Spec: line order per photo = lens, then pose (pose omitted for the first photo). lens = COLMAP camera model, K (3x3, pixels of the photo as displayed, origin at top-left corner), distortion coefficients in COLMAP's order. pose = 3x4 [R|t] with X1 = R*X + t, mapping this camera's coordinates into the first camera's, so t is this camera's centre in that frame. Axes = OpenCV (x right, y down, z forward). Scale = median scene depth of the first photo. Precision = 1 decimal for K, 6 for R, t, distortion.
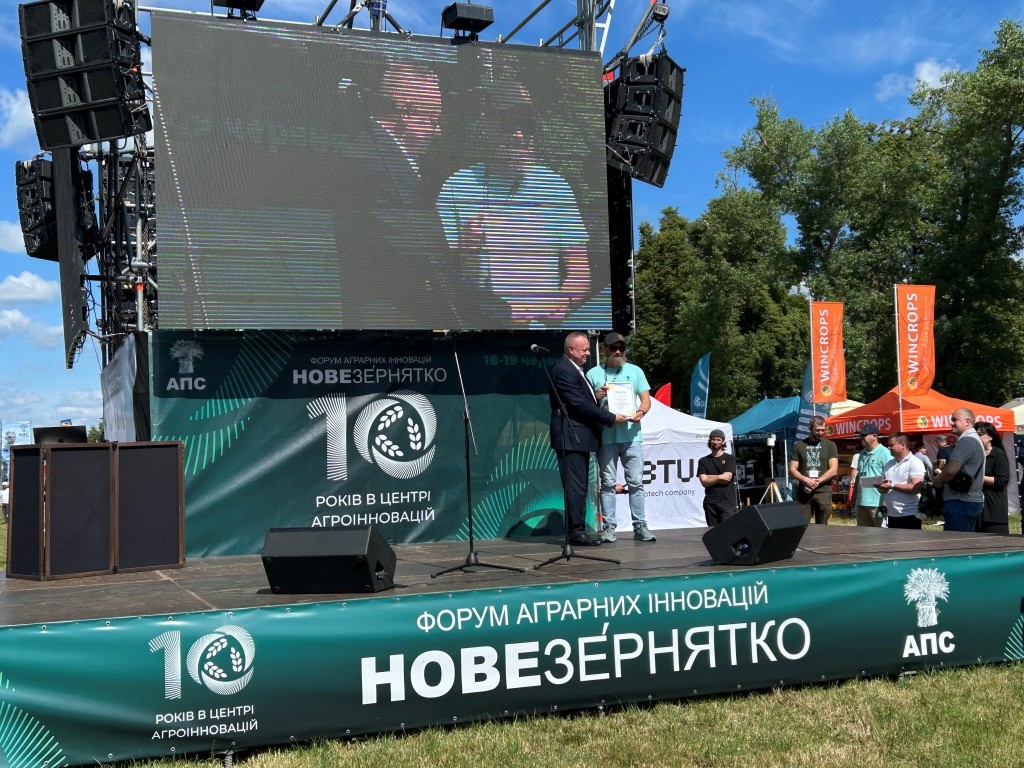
lens RADIAL K [[1247.8, 0, 501.2], [0, 1247.8, 382.4], [0, 0, 1]] dist [0.159124, -0.416511]
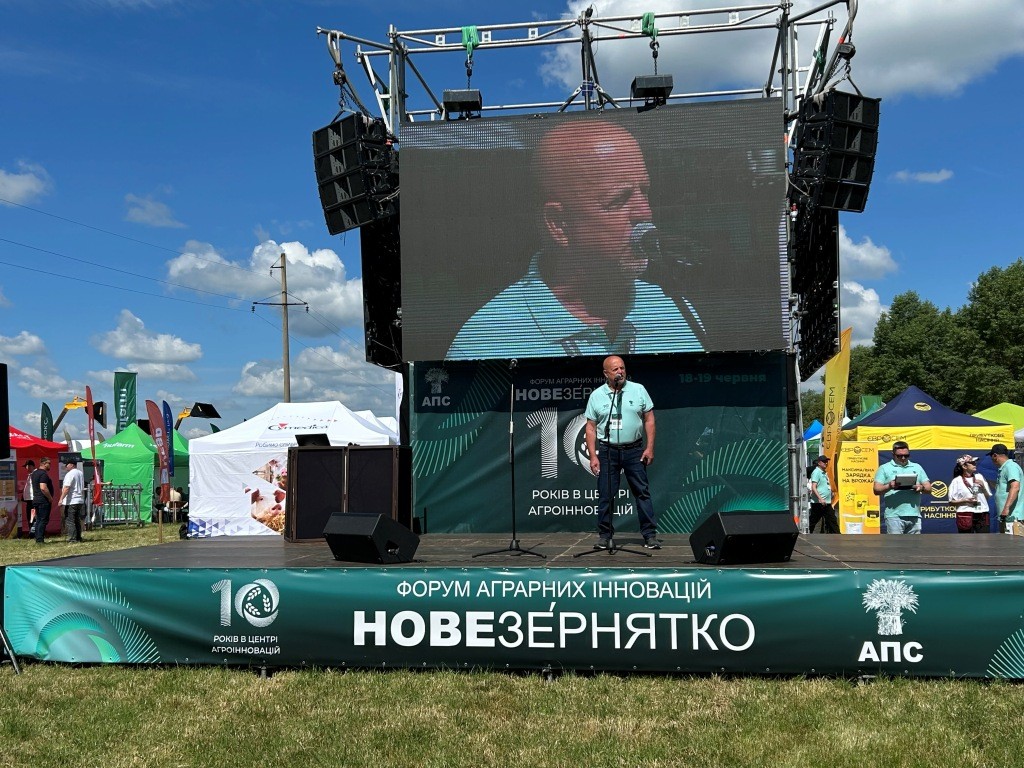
lens RADIAL K [[1127.7, 0, 512.5], [0, 1127.7, 392.7], [0, 0, 1]] dist [0.194255, -0.602343]
pose [[0.864742, -0.008118, -0.502150, 0.542236], [0.012469, 0.999908, 0.005308, -0.017209], [0.502061, -0.010851, 0.864764, 0.021751]]
